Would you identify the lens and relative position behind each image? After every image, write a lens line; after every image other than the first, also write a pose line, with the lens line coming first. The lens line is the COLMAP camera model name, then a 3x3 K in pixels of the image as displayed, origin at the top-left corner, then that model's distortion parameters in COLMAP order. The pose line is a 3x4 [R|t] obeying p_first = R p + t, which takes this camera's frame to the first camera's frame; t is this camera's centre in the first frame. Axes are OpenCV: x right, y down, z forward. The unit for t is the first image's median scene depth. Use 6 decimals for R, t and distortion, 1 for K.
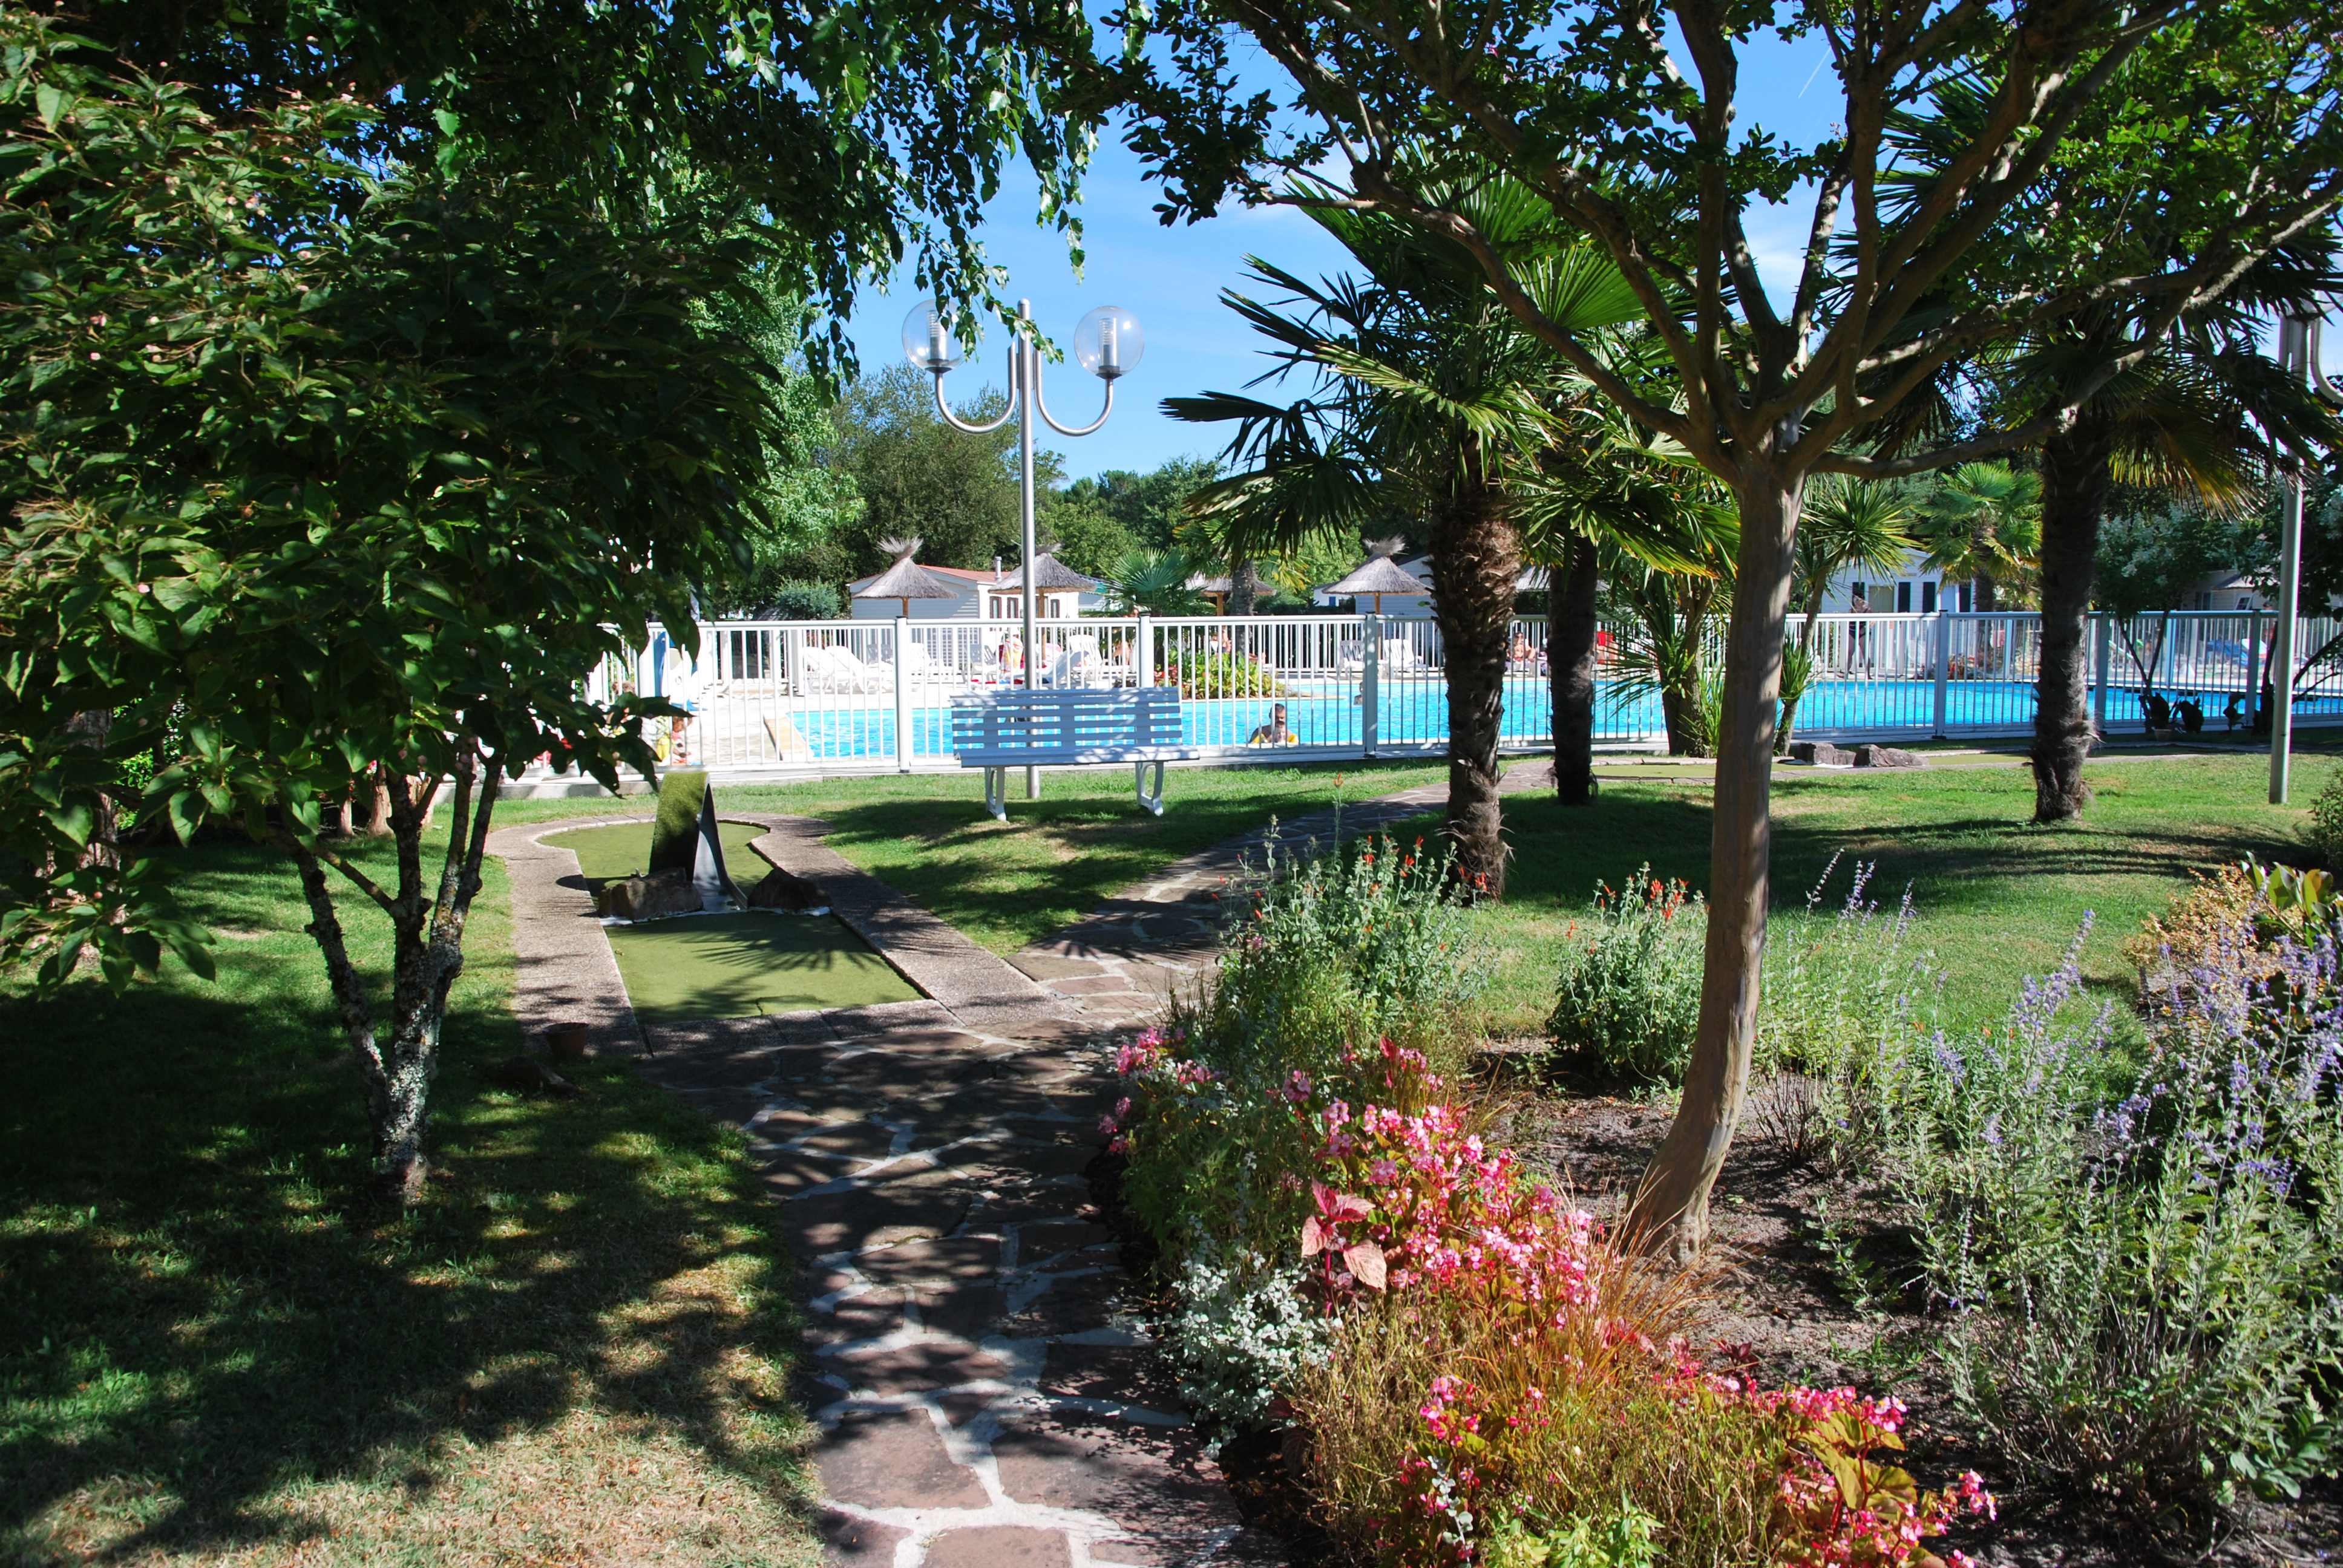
lens RADIAL K [[1677.3, 0, 1177.9], [0, 1677.3, 783.4], [0, 0, 1]] dist [-0.094426, 0.069375]
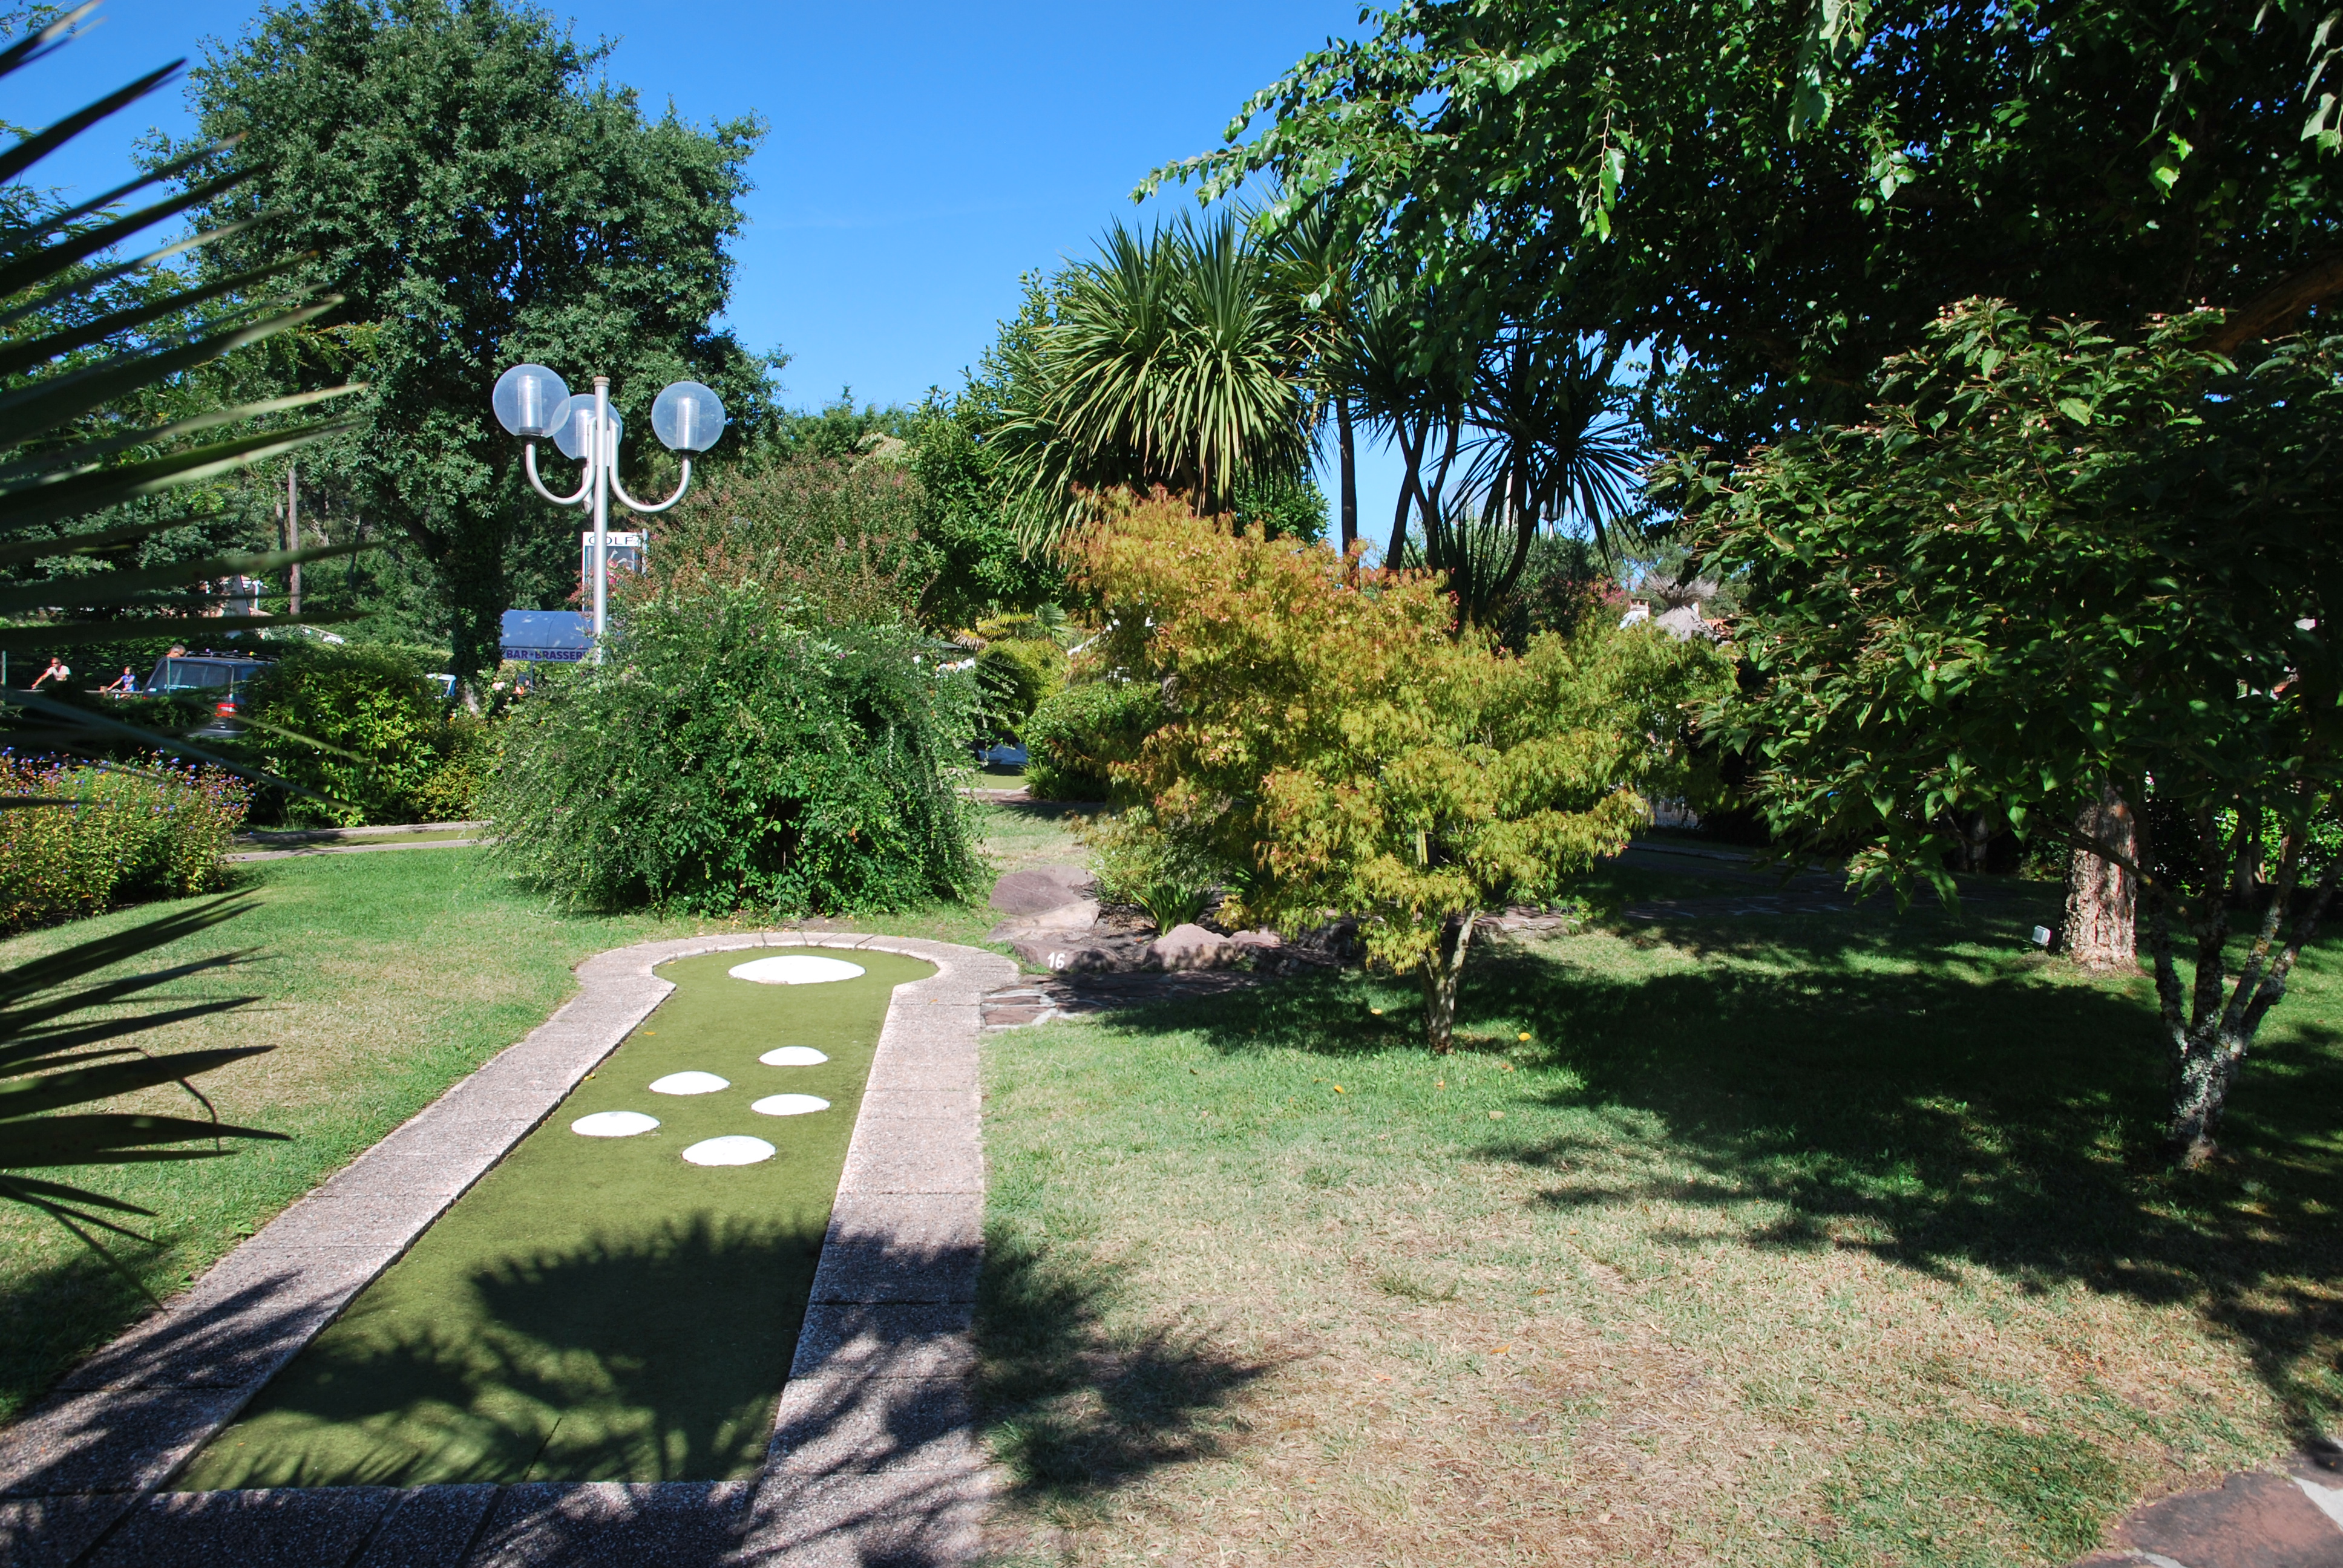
lens RADIAL K [[1677.3, 0, 1174.4], [0, 1677.3, 802.7], [0, 0, 1]] dist [-0.094426, 0.069375]
pose [[0.343976, 0.079876, -0.935575, 0.568014], [-0.125334, 0.991365, 0.038559, 0.040866], [0.930576, 0.103996, 0.351017, -0.246379]]
